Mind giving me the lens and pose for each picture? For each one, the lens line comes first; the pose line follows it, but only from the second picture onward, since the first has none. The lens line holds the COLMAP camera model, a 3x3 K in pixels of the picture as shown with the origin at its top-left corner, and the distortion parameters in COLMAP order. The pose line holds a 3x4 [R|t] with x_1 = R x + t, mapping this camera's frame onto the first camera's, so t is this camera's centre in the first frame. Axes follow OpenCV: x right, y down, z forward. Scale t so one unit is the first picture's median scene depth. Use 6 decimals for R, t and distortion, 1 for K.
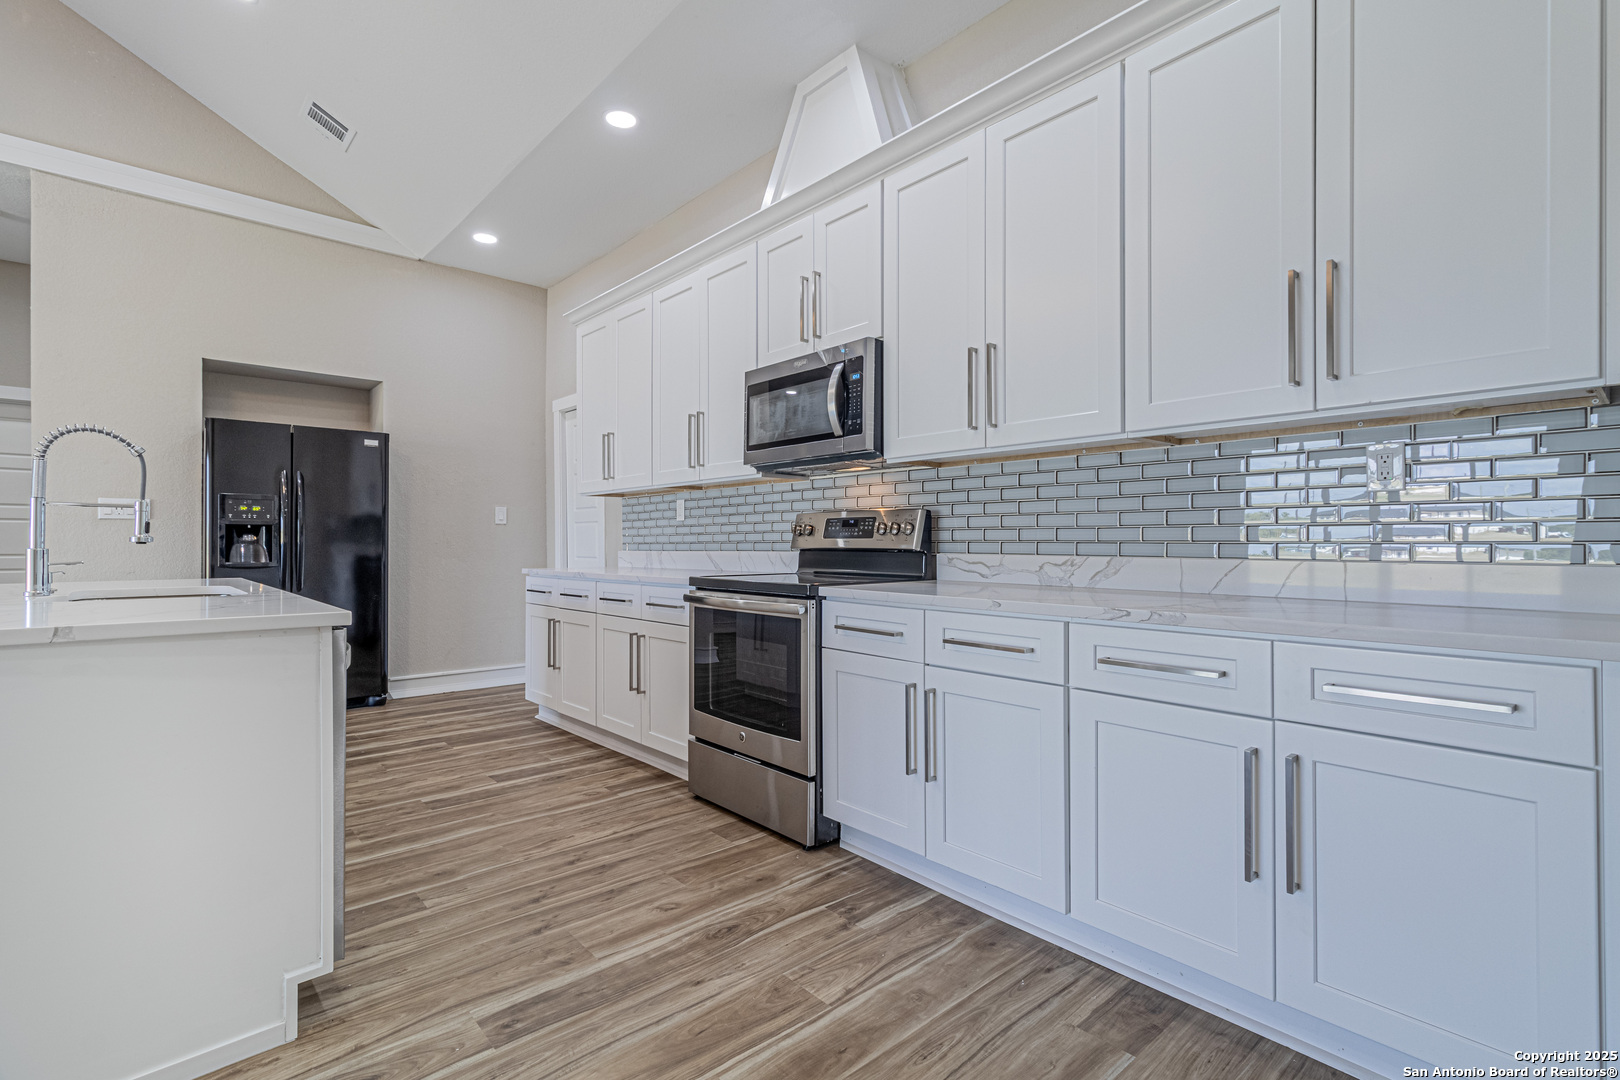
lens RADIAL K [[762.1, 0, 819.1], [0, 762.1, 535.3], [0, 0, 1]] dist [0.005025, 0.002416]
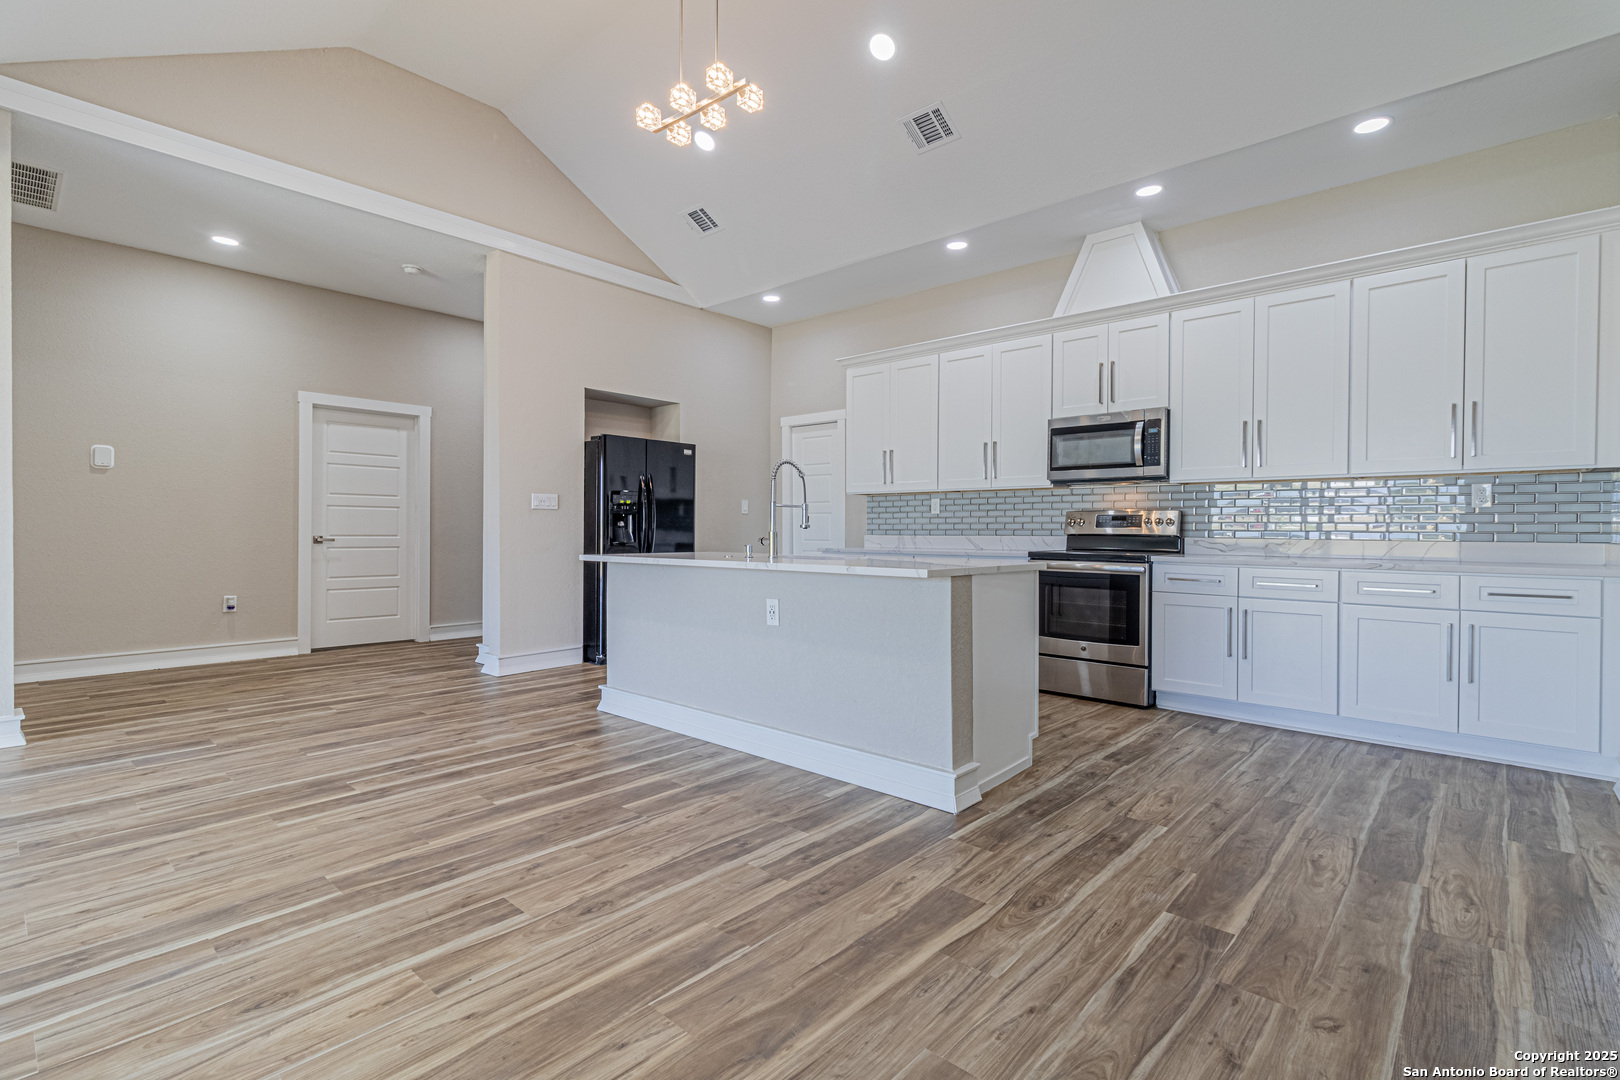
lens RADIAL K [[762.1, 0, 818.9], [0, 762.1, 538.6], [0, 0, 1]] dist [0.005025, 0.002416]
pose [[0.993495, 0.005457, 0.113747, -0.822874], [-0.008078, 0.999712, 0.022600, -0.004765], [-0.113591, -0.023371, 0.993253, -0.549118]]
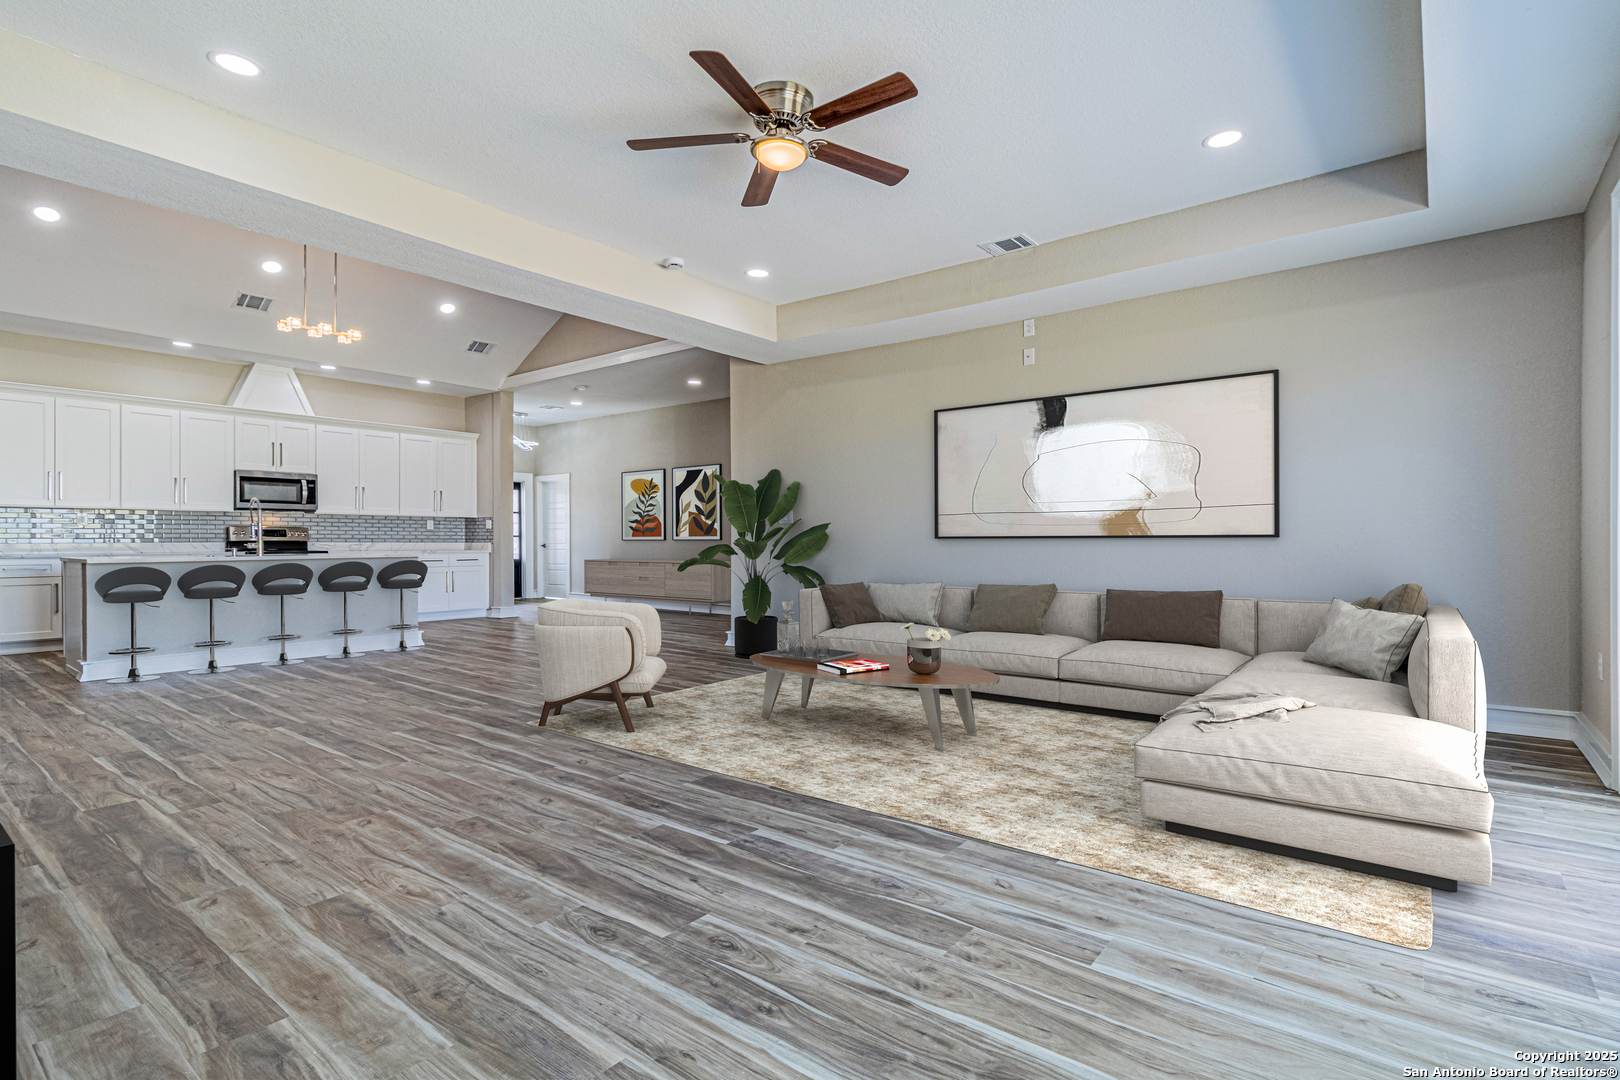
lens RADIAL K [[737.0, 0, 821.2], [0, 737.0, 540.4], [0, 0, 1]] dist [0.004695, 0.000157]
pose [[-0.191494, 0.003451, 0.981488, -3.154554], [-0.006687, 0.999966, -0.004821, 0.015458], [-0.981471, -0.007487, -0.191465, -0.450692]]
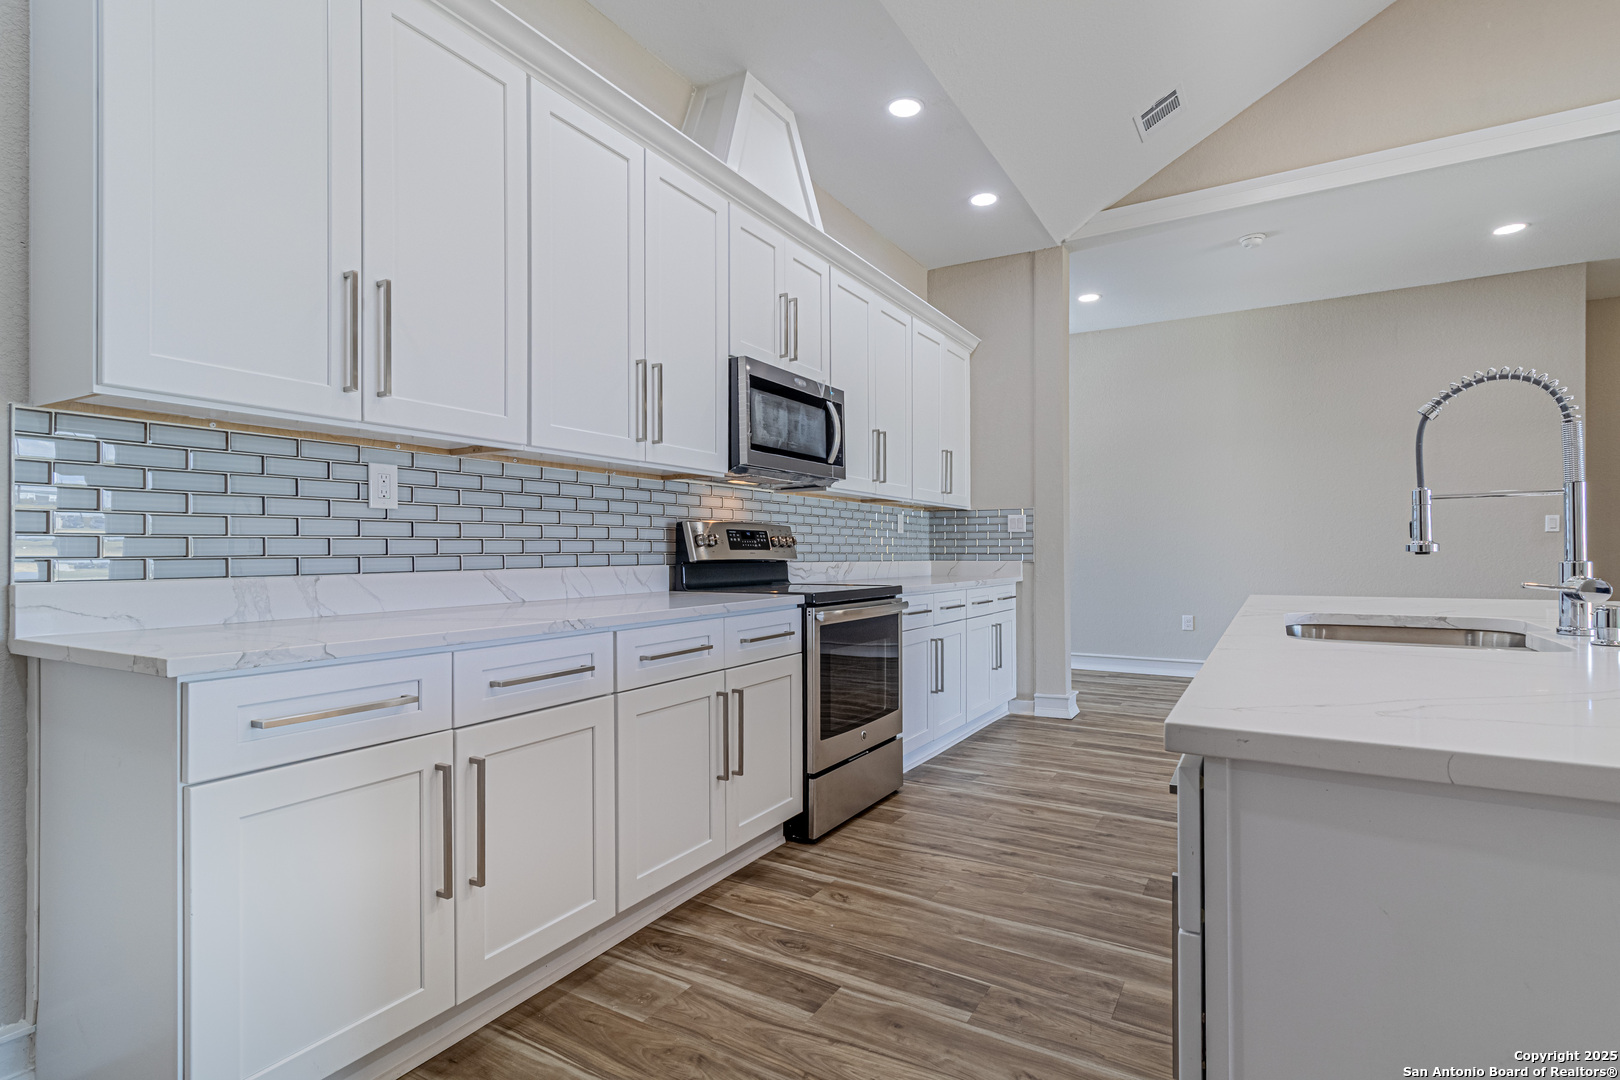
lens RADIAL K [[762.1, 0, 825.1], [0, 762.1, 550.2], [0, 0, 1]] dist [0.005025, 0.002416]
pose [[-0.299738, 0.011019, 0.953958, -1.057047], [0.000148, 0.999934, -0.011503, 0.017738], [-0.954021, -0.003307, -0.299720, 1.314518]]
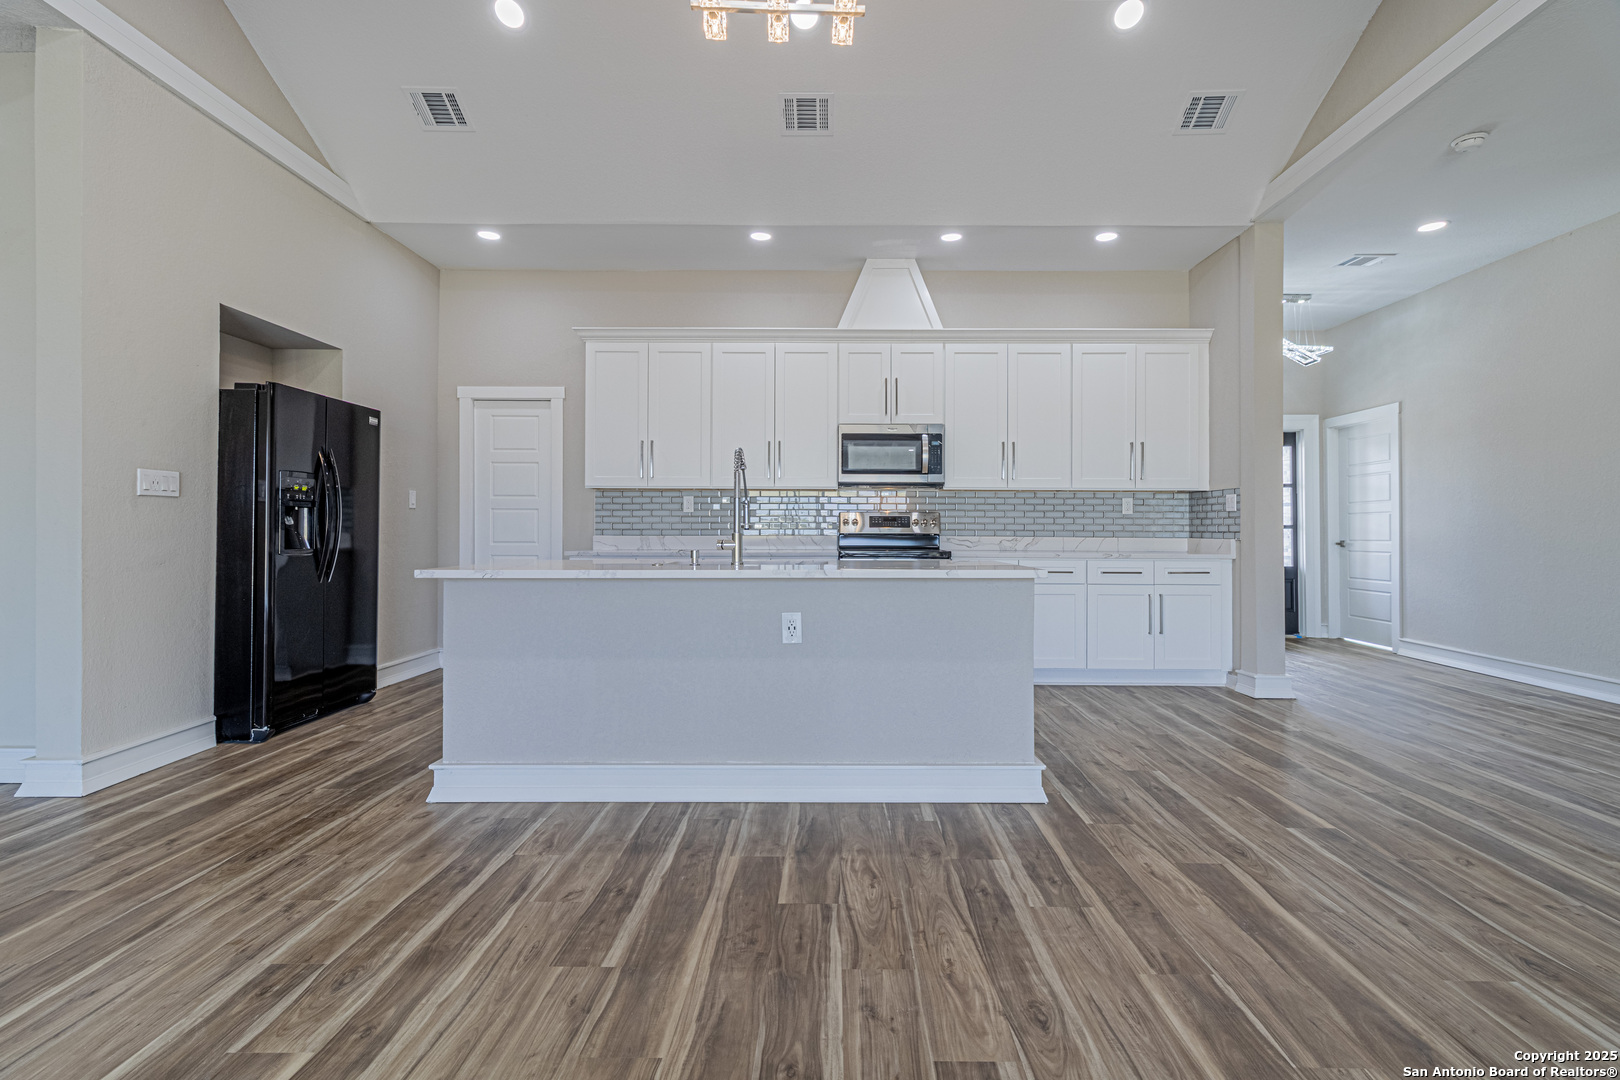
lens RADIAL K [[762.1, 0, 840.4], [0, 762.1, 522.3], [0, 0, 1]] dist [0.005025, 0.002416]
pose [[0.659130, 0.012809, 0.751920, -1.470084], [-0.012998, 0.999900, -0.005640, 0.002912], [-0.751917, -0.006056, 0.659230, -0.080737]]
